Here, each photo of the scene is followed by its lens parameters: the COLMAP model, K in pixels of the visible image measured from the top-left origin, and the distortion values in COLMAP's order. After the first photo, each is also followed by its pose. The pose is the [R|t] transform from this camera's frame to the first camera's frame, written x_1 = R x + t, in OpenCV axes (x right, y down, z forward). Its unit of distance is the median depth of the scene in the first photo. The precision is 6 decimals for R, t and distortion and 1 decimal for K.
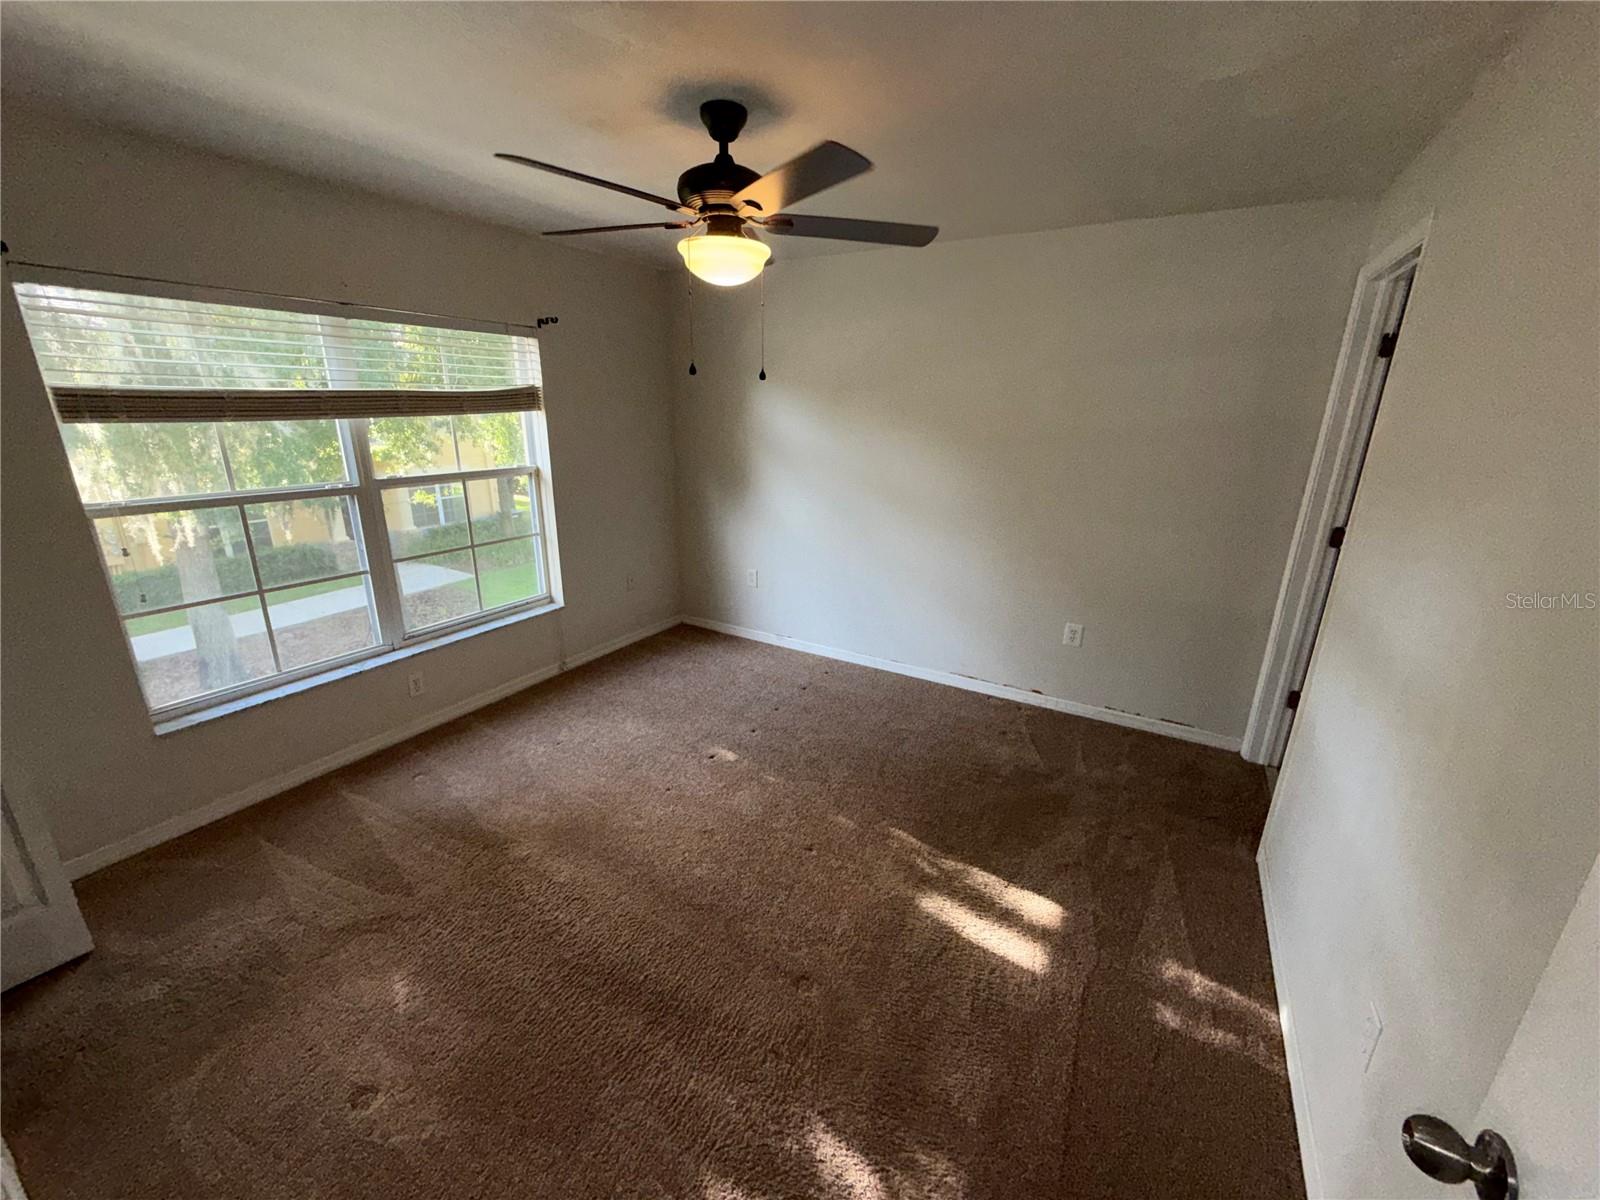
lens RADIAL K [[637.6, 0, 795.9], [0, 637.6, 600.3], [0, 0, 1]] dist [-0.000673, -0.000313]
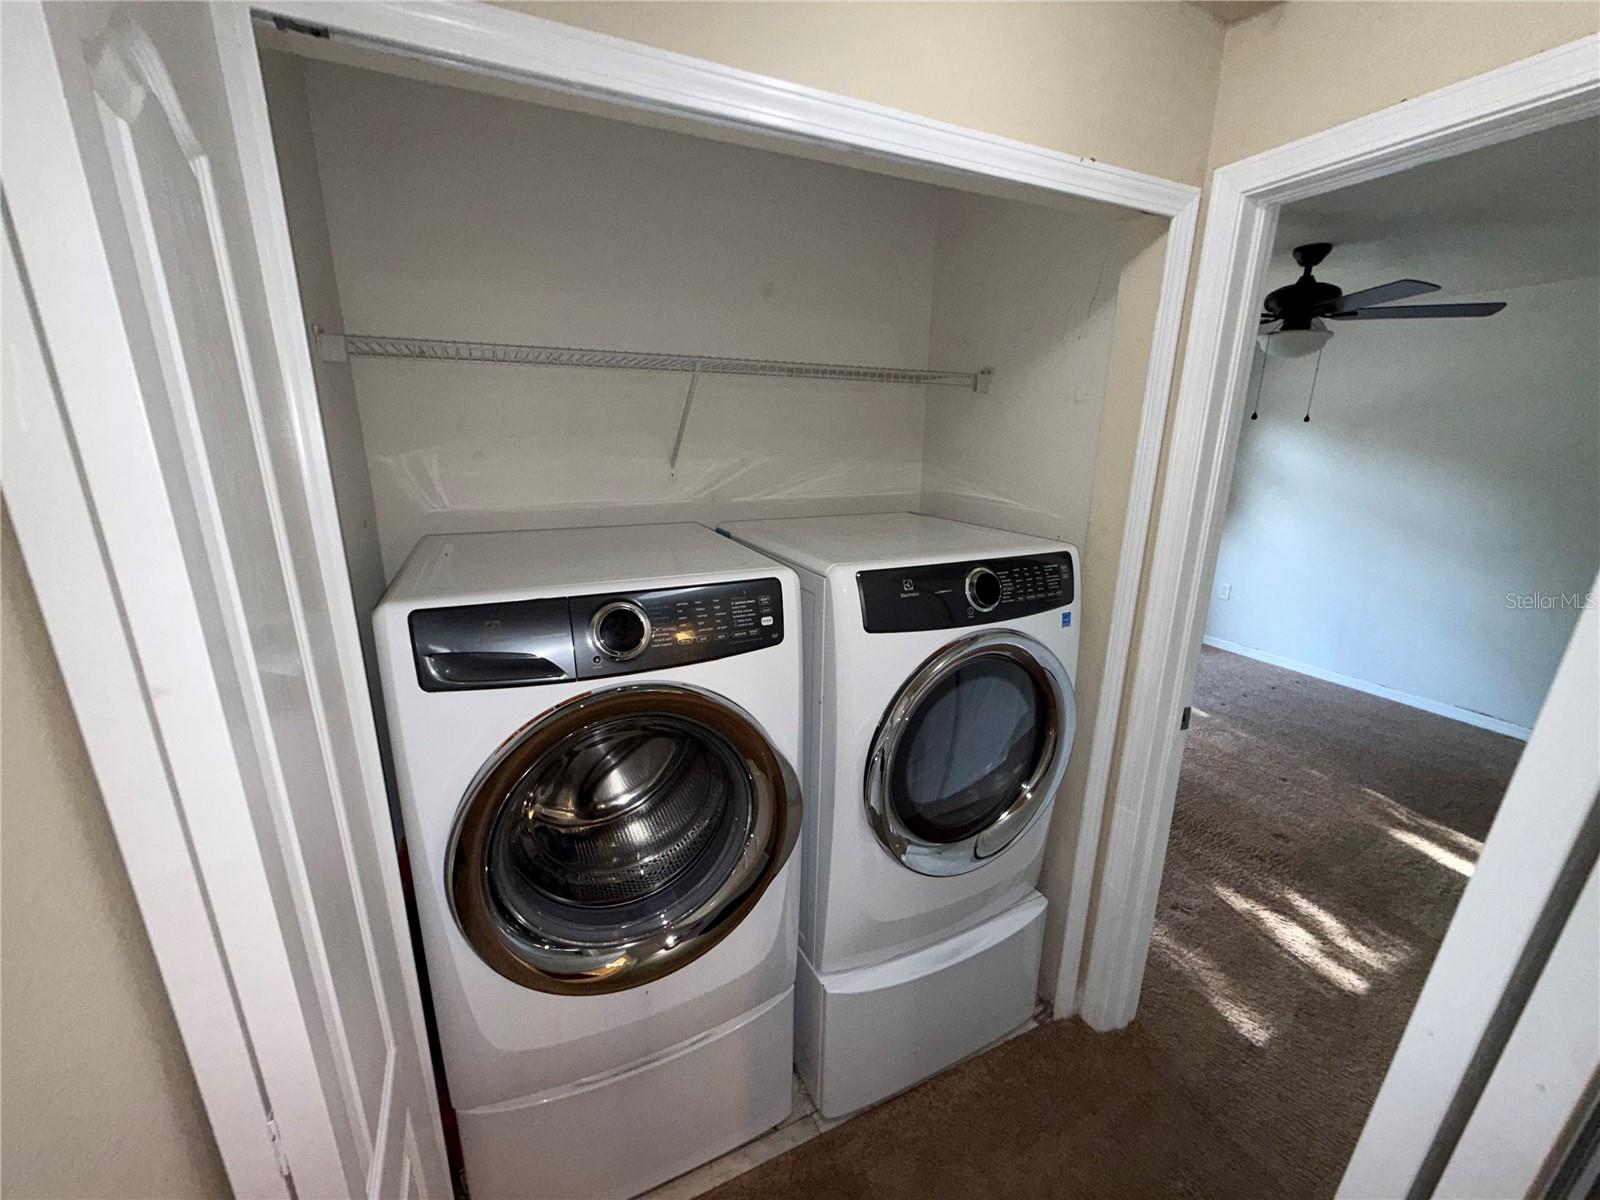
lens RADIAL K [[637.6, 0, 795.9], [0, 637.6, 600.3], [0, 0, 1]] dist [-0.000673, -0.000313]
pose [[0.824663, 0.139125, -0.548247, -0.133222], [-0.166399, 0.986059, -0.000068, 0.193151], [0.540594, 0.091283, 0.836316, -0.631435]]
